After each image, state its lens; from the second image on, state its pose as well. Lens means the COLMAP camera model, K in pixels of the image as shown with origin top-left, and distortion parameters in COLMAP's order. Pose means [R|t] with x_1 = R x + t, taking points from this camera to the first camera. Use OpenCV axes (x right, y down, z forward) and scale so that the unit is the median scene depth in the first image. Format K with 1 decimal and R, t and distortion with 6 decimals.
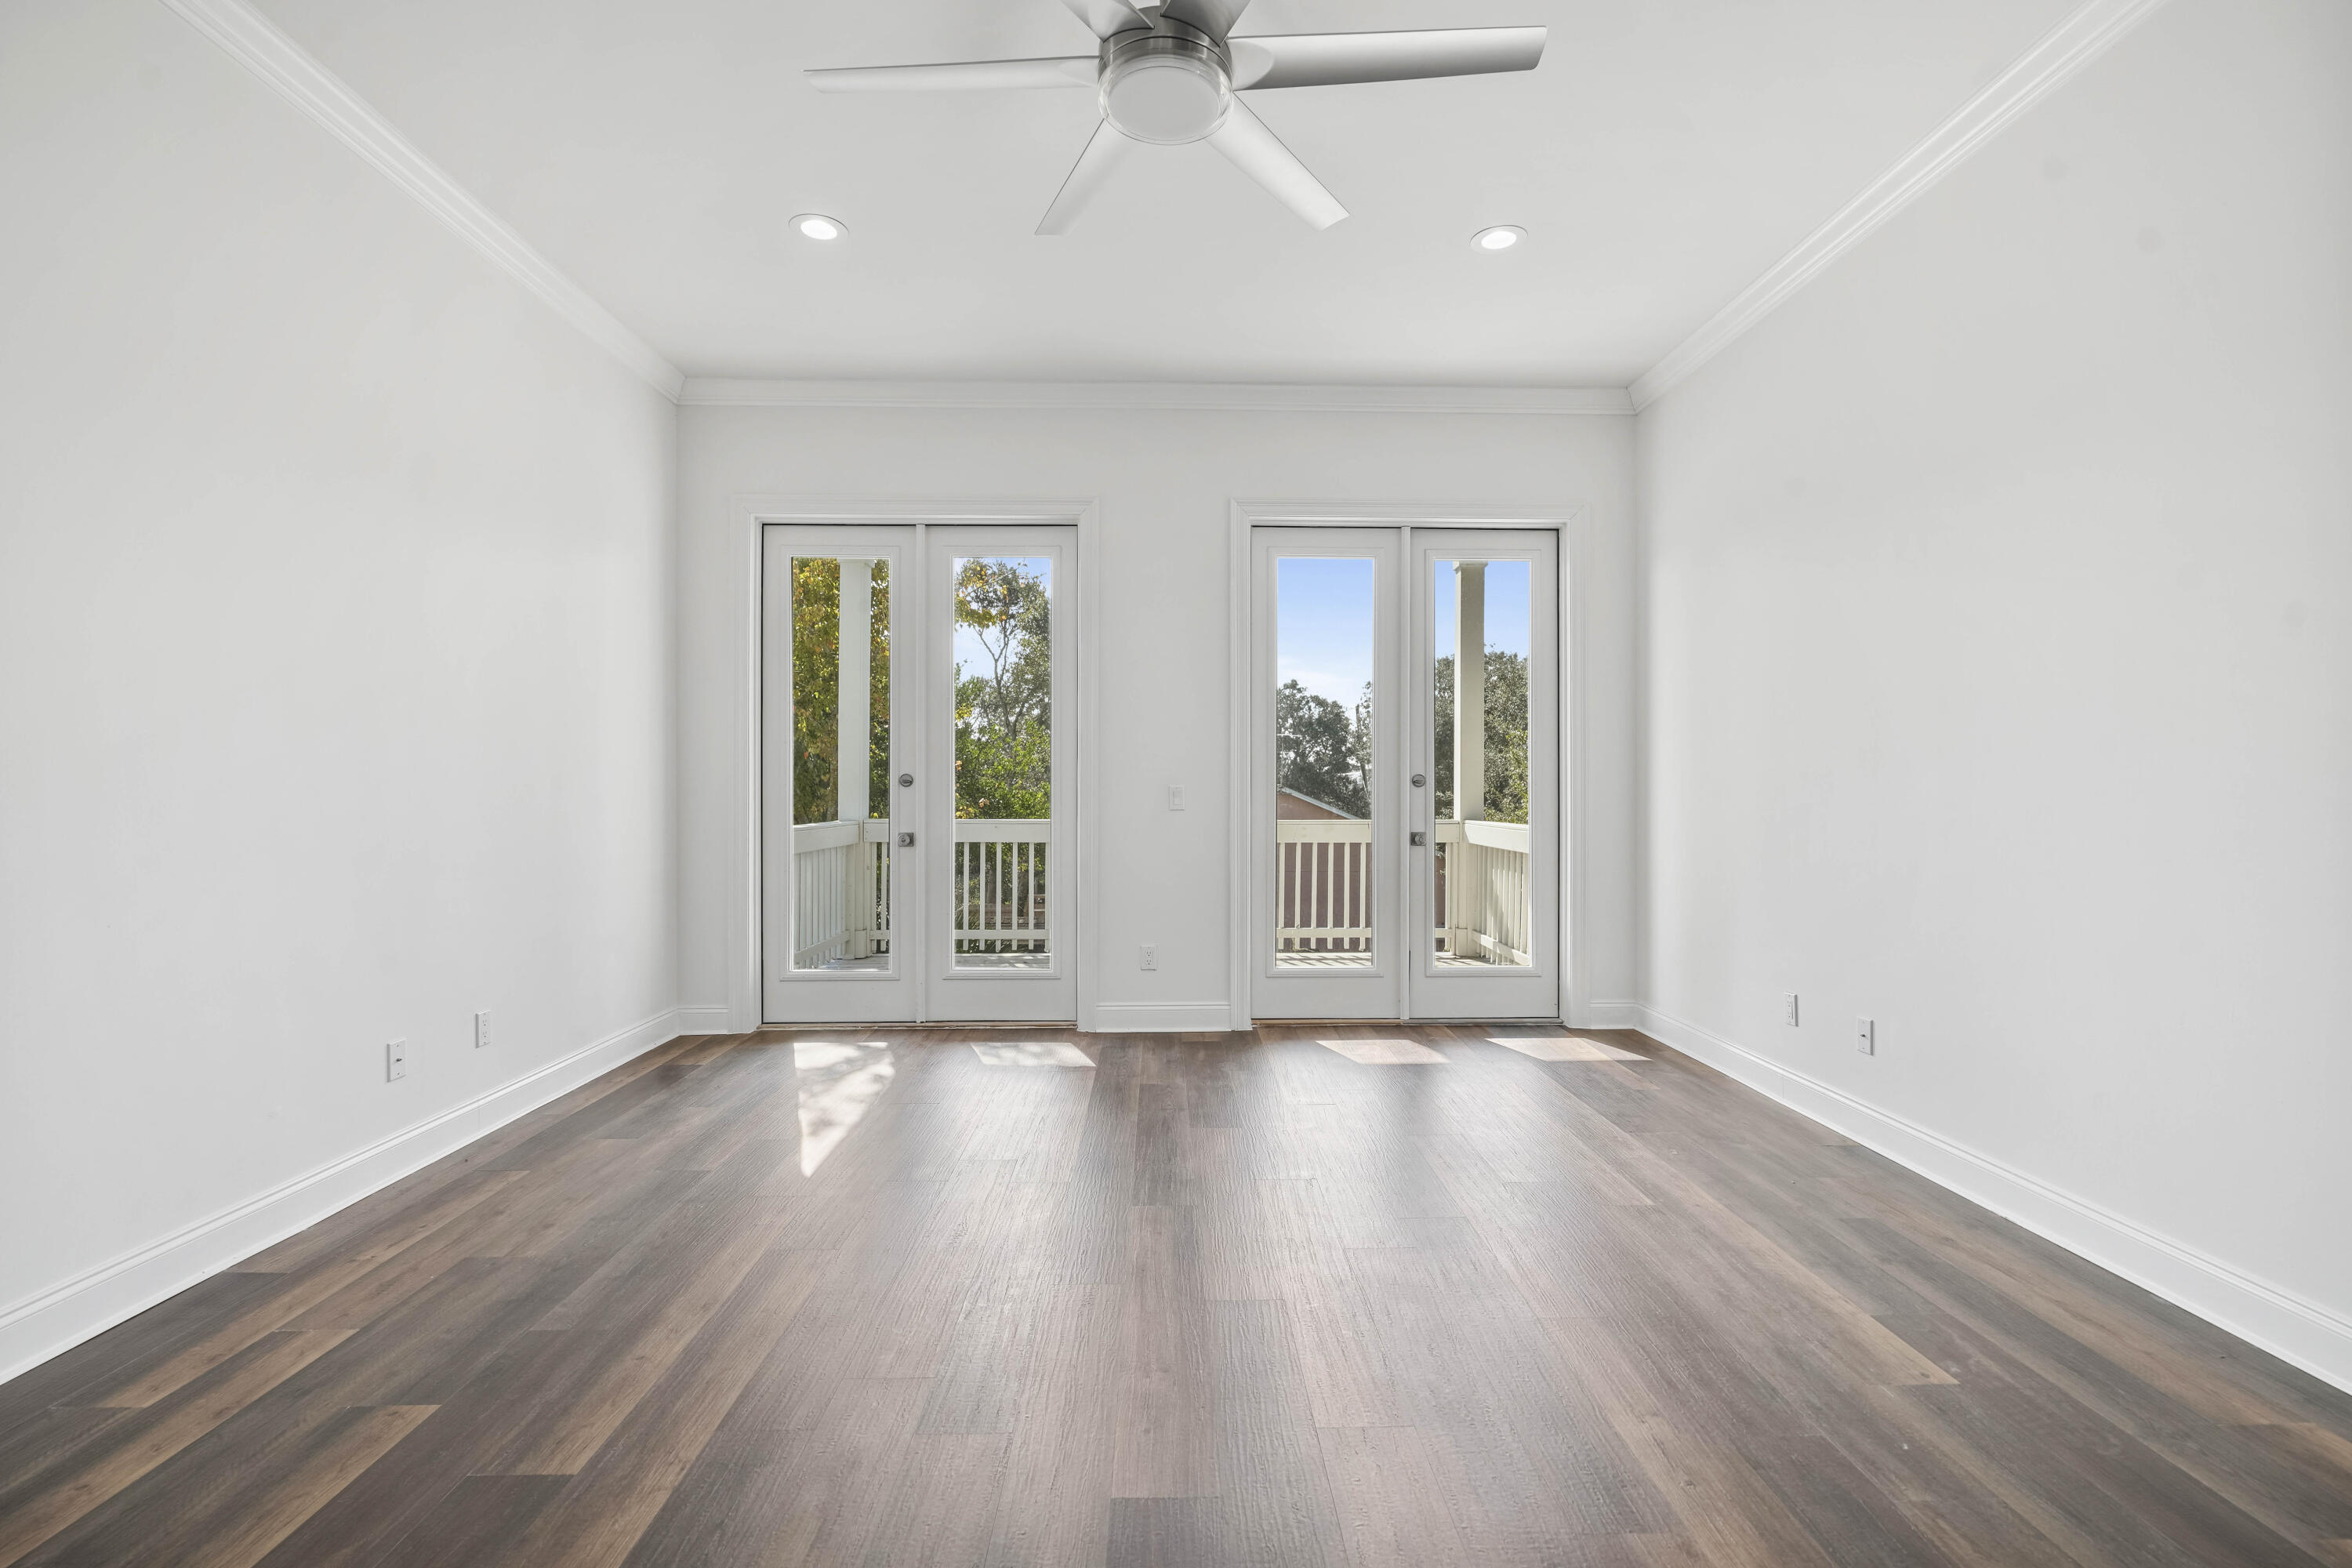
lens RADIAL K [[1074.8, 0, 1190.4], [0, 1074.8, 786.8], [0, 0, 1]] dist [-0.012270, 0.002570]
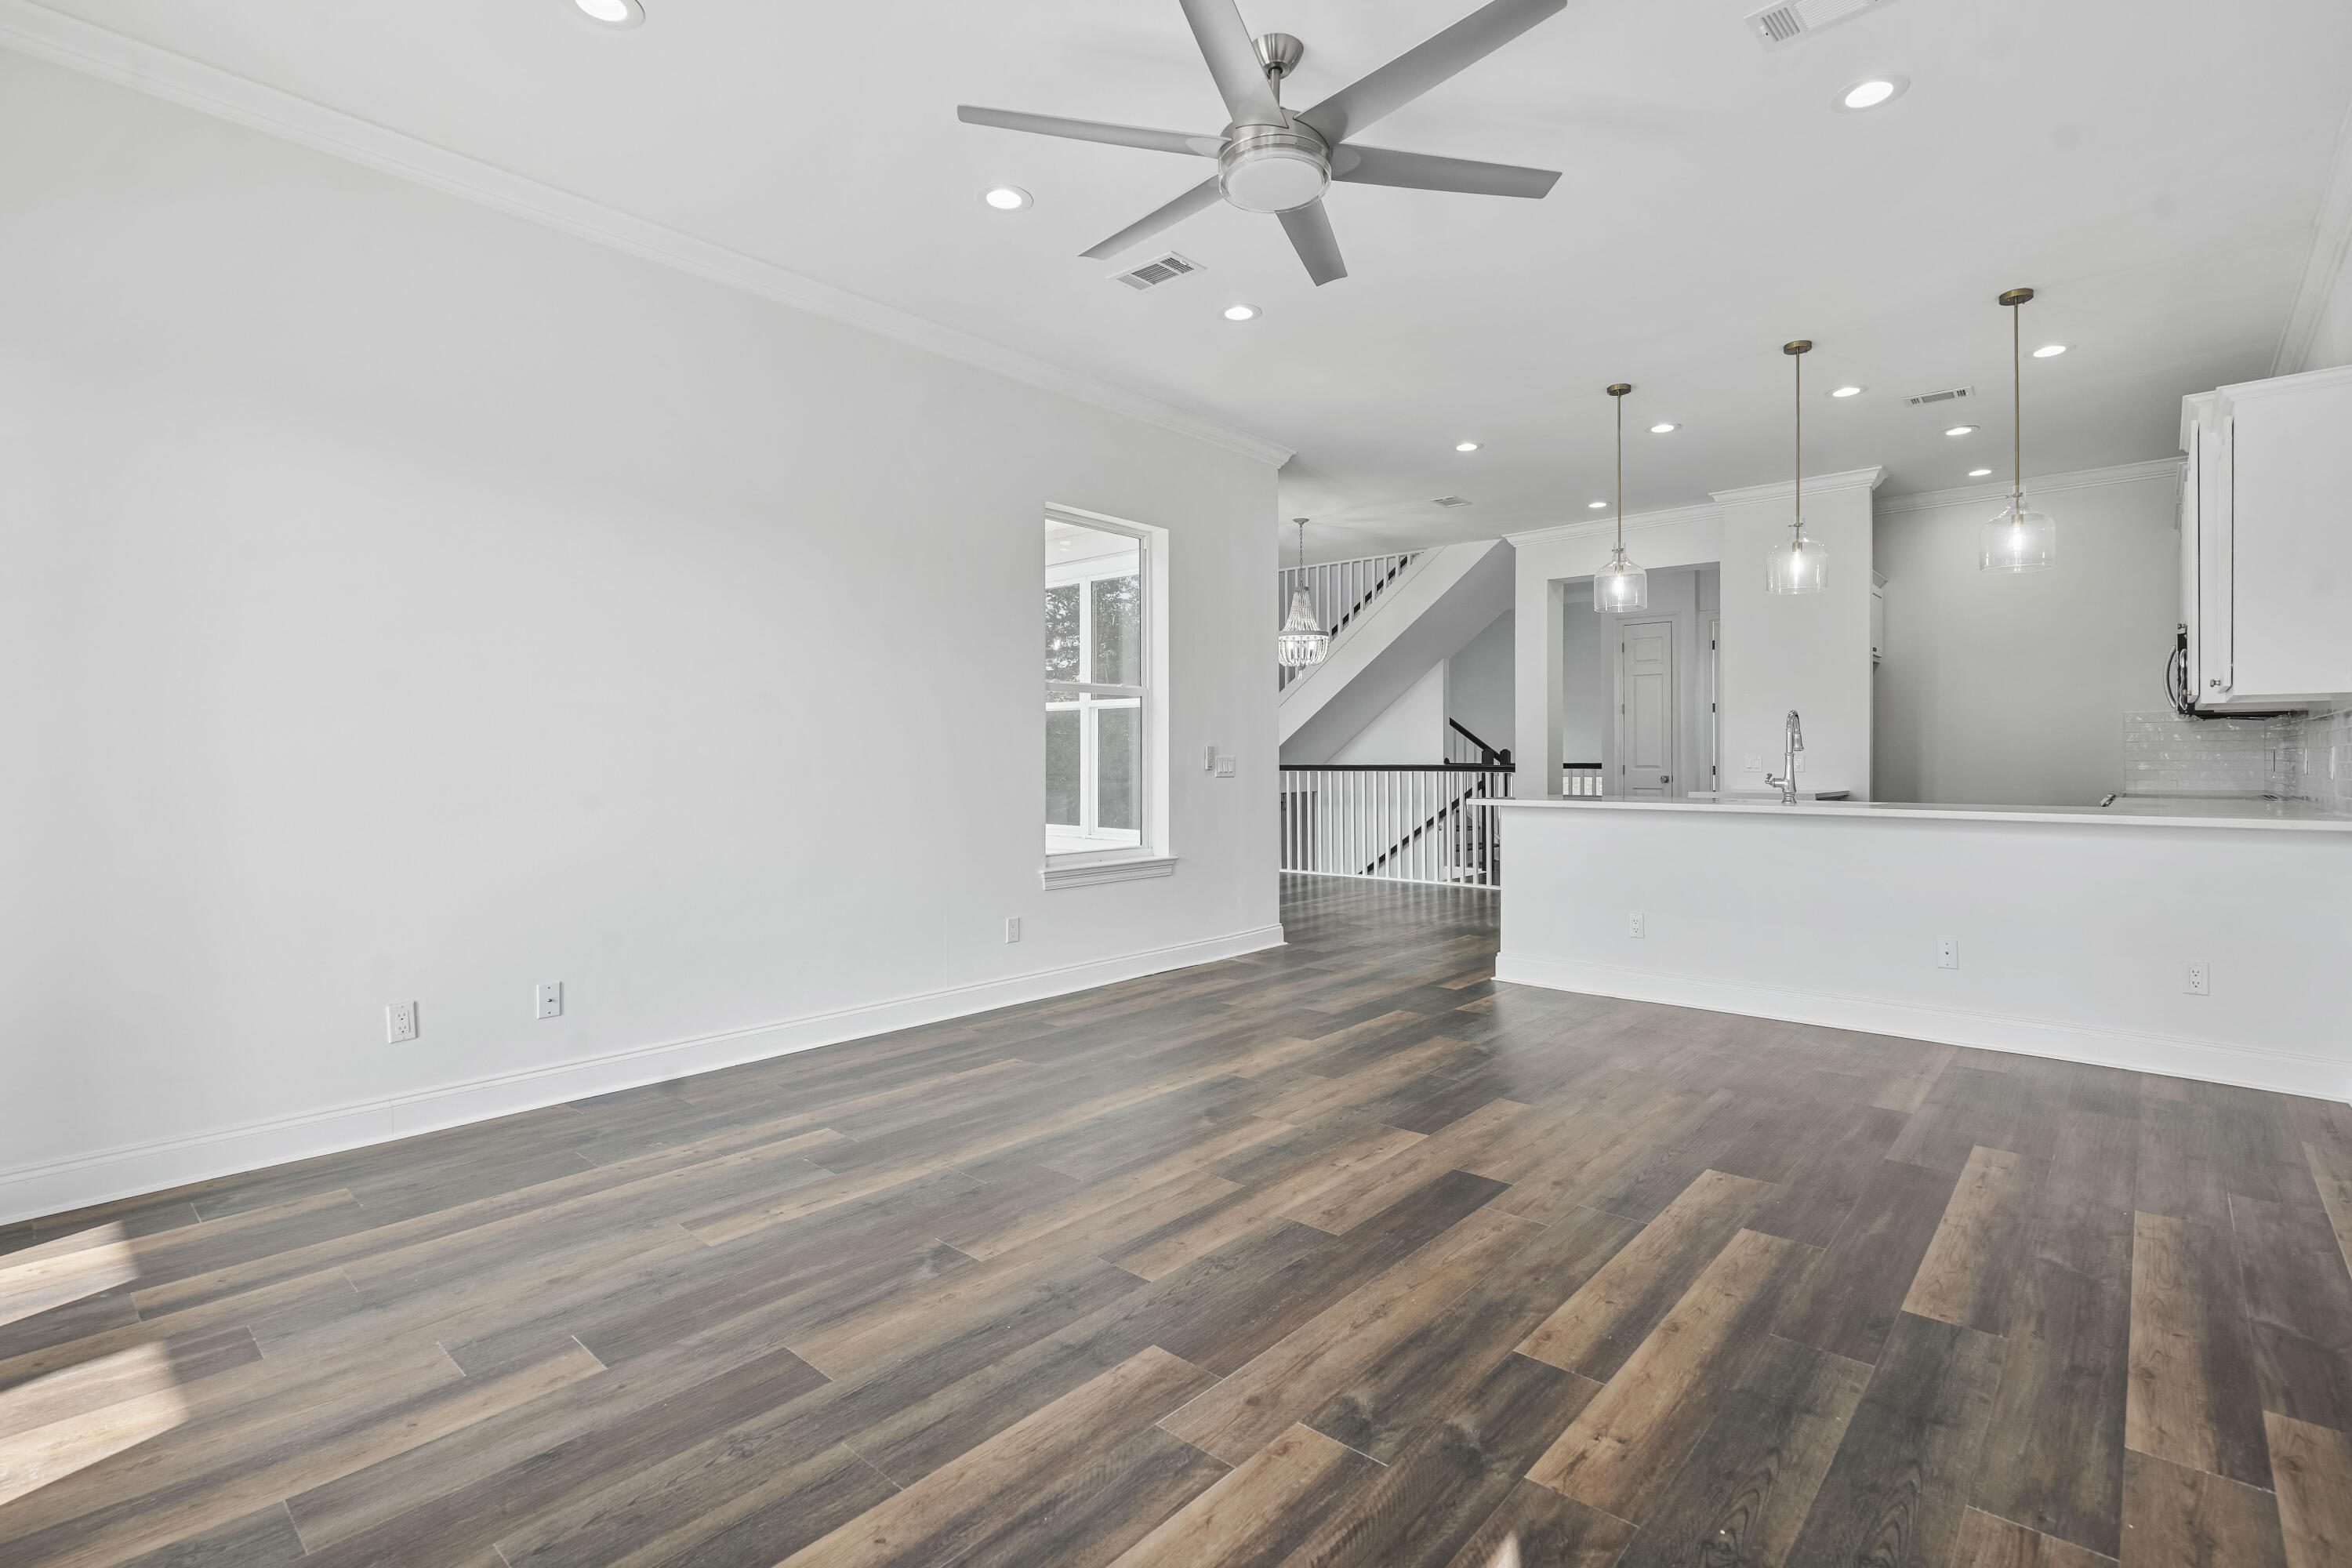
lens RADIAL K [[1074.8, 0, 1228.3], [0, 1074.8, 801.9], [0, 0, 1]] dist [-0.012270, 0.002570]
pose [[-0.744628, -0.020731, 0.667158, -0.538919], [0.002862, 0.999409, 0.034250, 0.009854], [-0.667474, 0.027413, -0.744128, 1.343168]]
